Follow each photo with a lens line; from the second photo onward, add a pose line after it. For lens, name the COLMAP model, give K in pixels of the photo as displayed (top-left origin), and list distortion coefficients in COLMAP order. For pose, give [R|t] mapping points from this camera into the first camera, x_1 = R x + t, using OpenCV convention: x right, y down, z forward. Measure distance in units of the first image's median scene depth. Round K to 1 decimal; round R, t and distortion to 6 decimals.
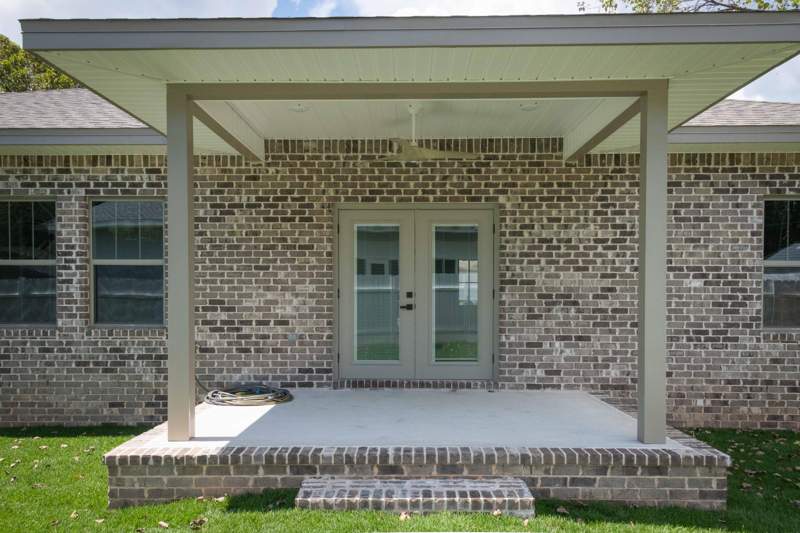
lens RADIAL K [[663.9, 0, 400.2], [0, 663.9, 271.6], [0, 0, 1]] dist [0.033048, -0.009006]
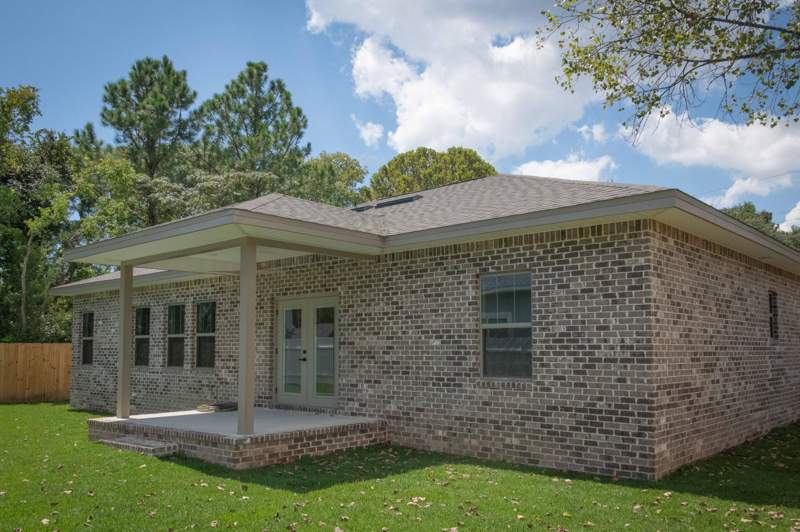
lens RADIAL K [[663.9, 0, 404.5], [0, 663.9, 263.1], [0, 0, 1]] dist [0.033048, -0.009006]
pose [[0.758370, -0.088572, -0.645778, 1.272576], [0.022905, 0.993734, -0.109399, 0.003367], [0.651421, 0.068173, 0.755647, -0.068638]]
